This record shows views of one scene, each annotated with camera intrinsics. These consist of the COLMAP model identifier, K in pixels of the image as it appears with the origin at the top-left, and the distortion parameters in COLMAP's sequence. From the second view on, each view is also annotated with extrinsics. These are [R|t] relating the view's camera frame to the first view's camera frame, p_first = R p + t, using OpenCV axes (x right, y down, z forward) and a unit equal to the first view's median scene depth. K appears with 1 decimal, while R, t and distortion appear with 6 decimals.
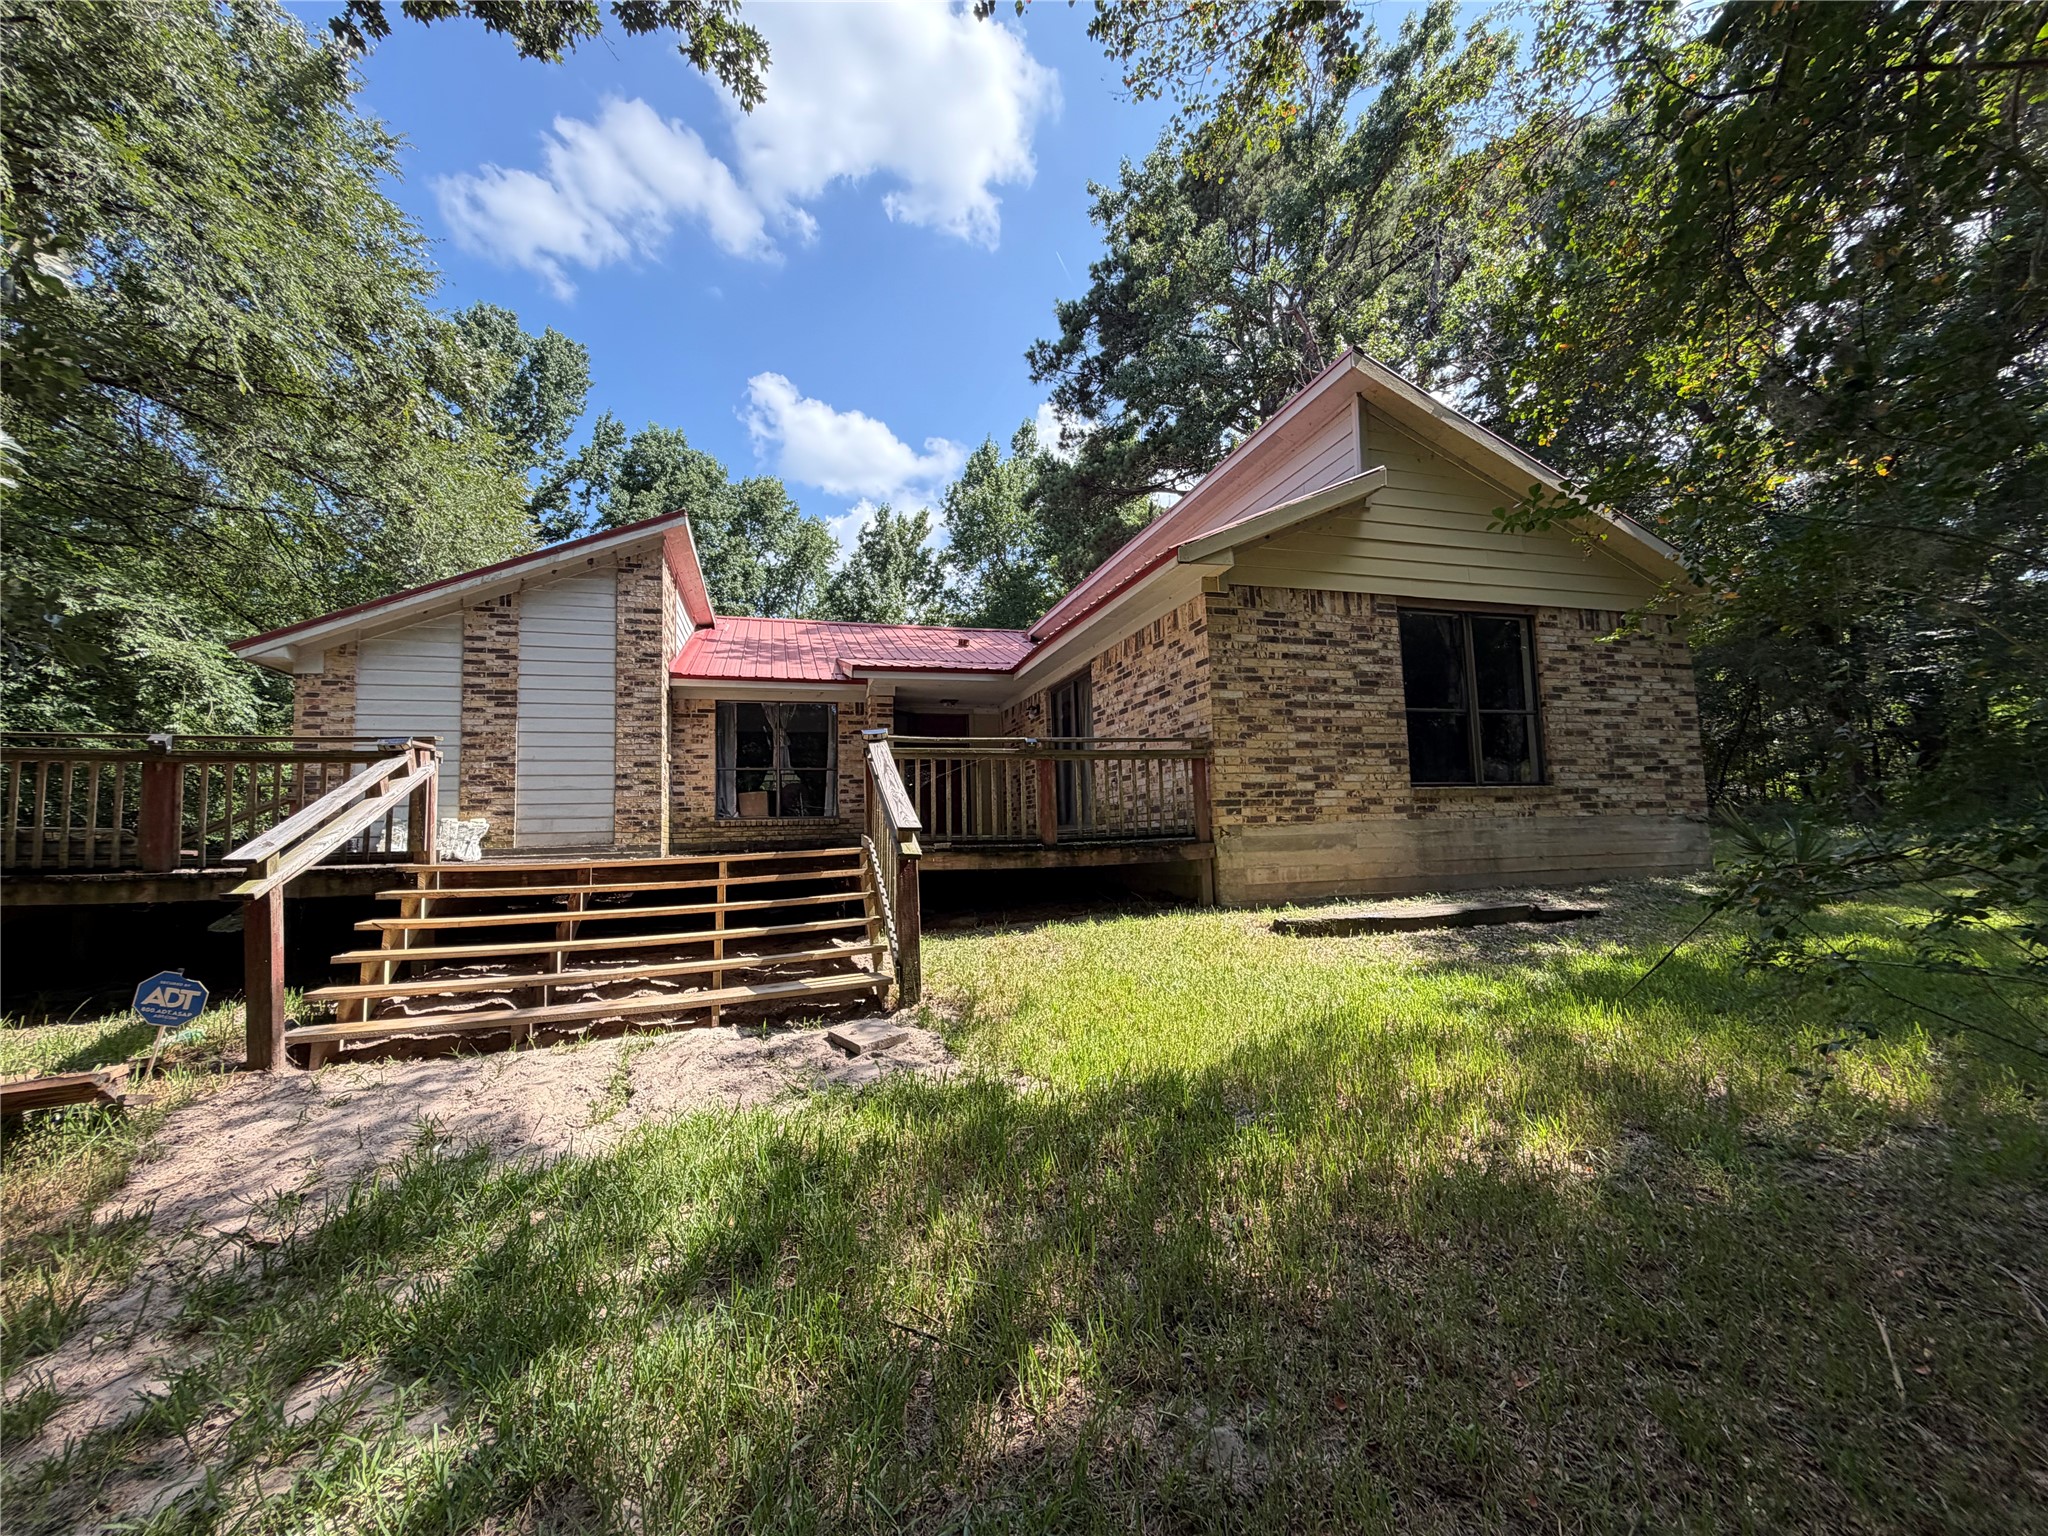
lens RADIAL K [[814.0, 0, 1026.5], [0, 814.0, 765.5], [0, 0, 1]] dist [0.000802, -0.001010]
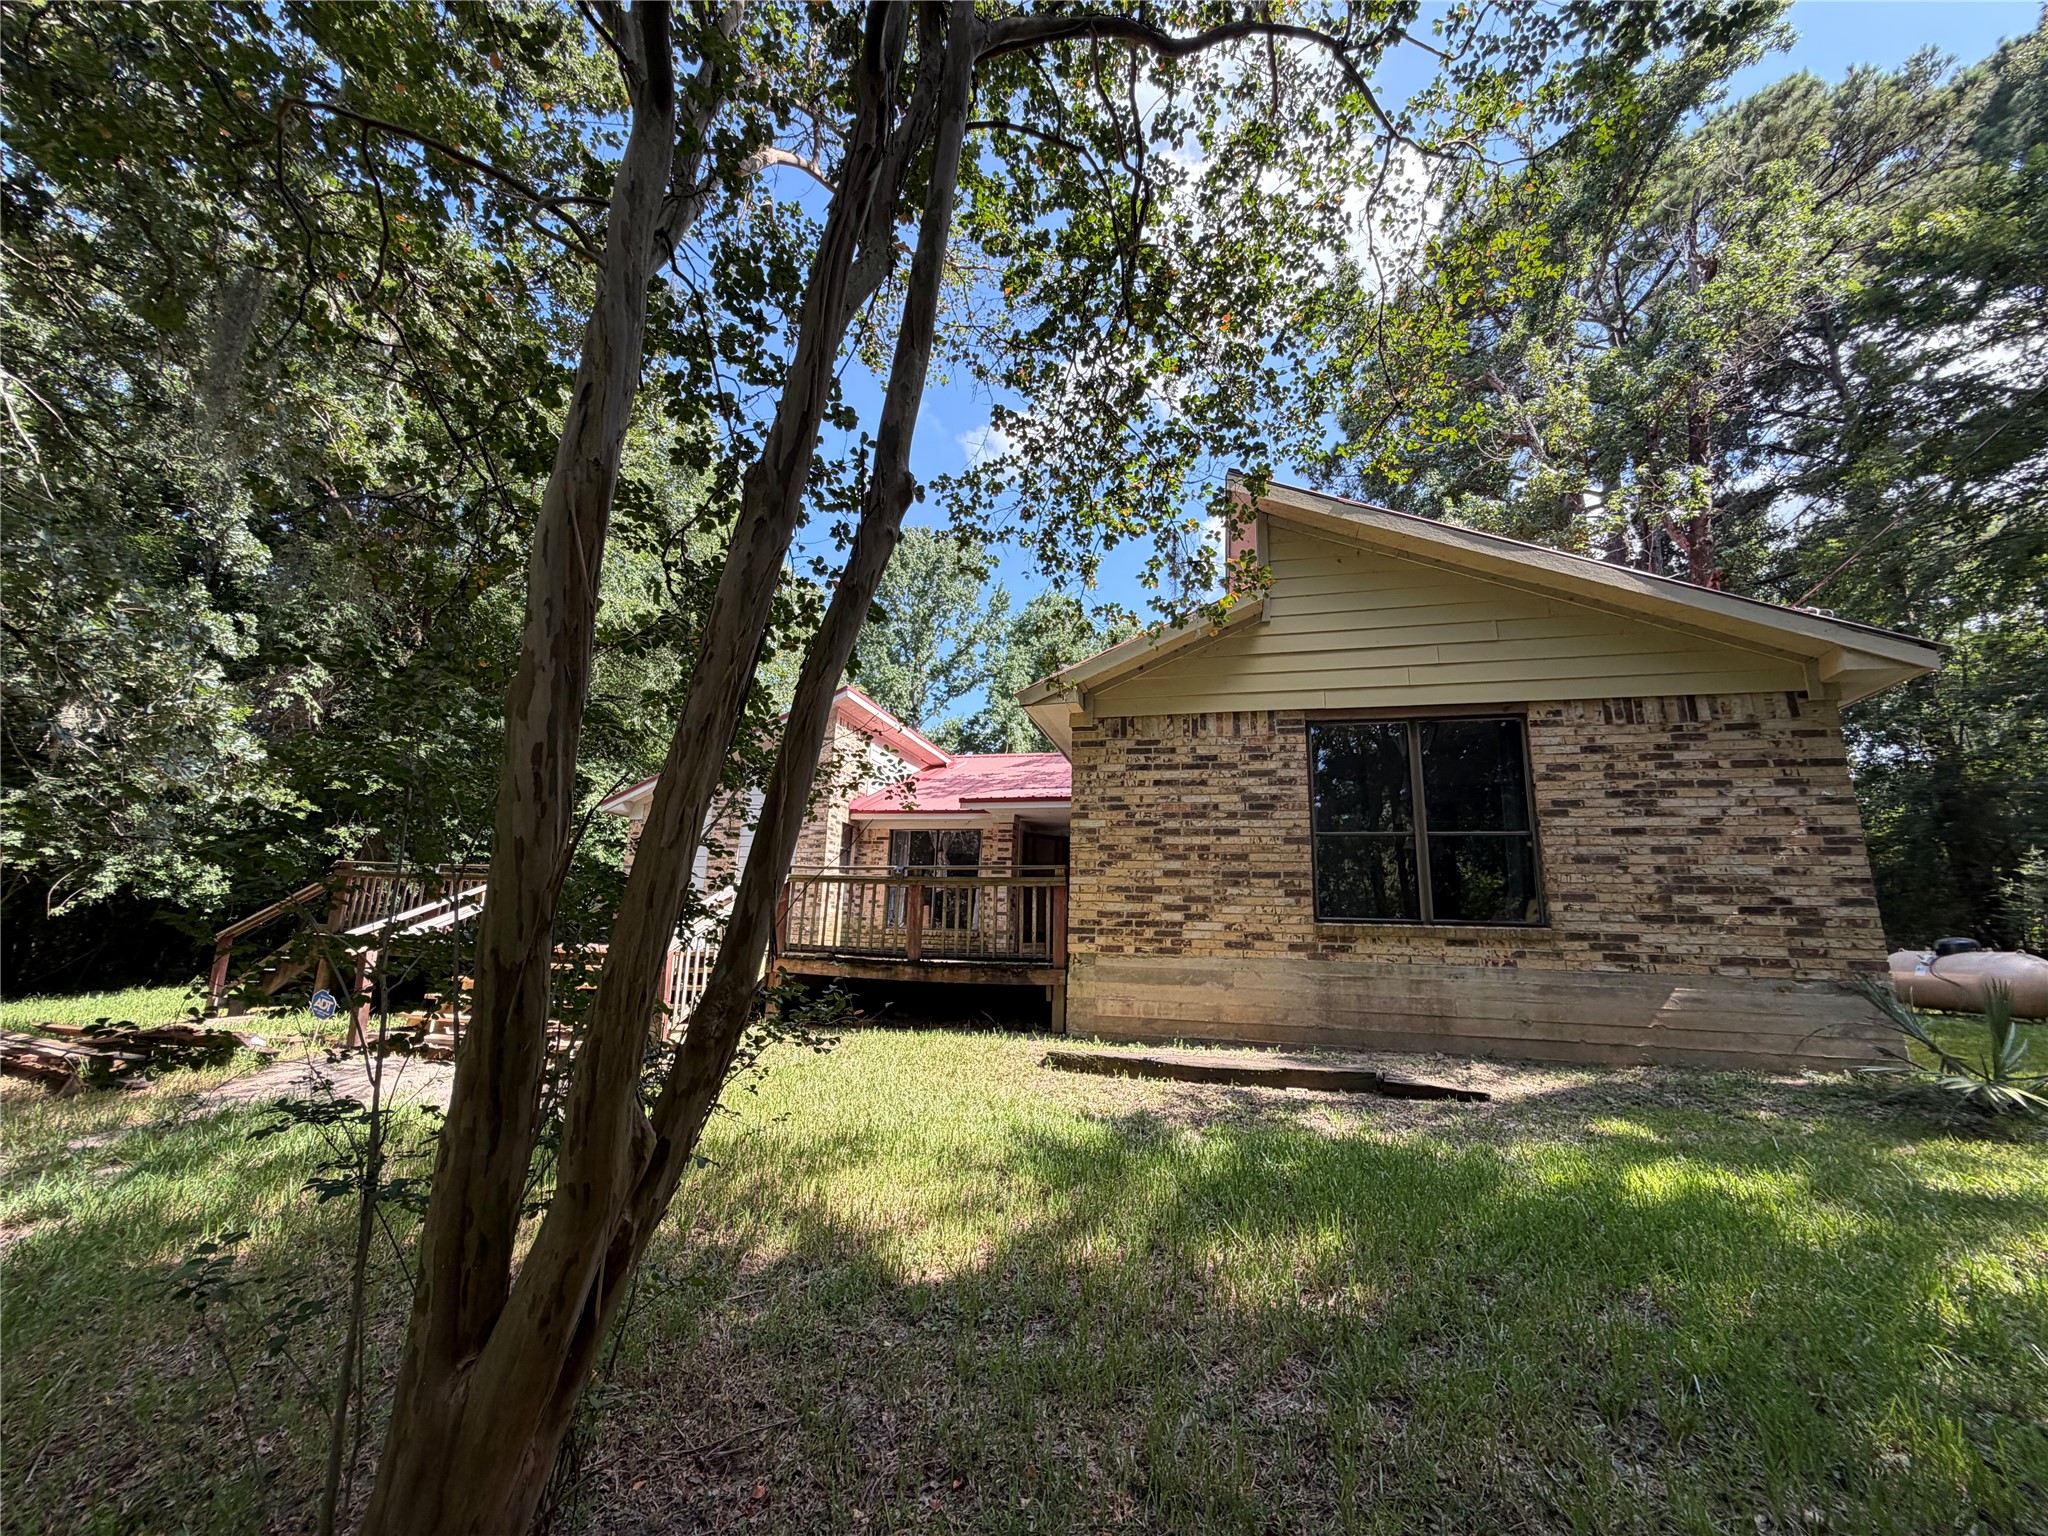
lens RADIAL K [[814.0, 0, 1024.4], [0, 814.0, 771.3], [0, 0, 1]] dist [0.000802, -0.001010]
pose [[0.856279, -0.054788, -0.513600, 0.668373], [-0.013271, 0.991696, -0.127915, -0.018868], [0.516344, 0.116347, 0.848441, 0.071064]]
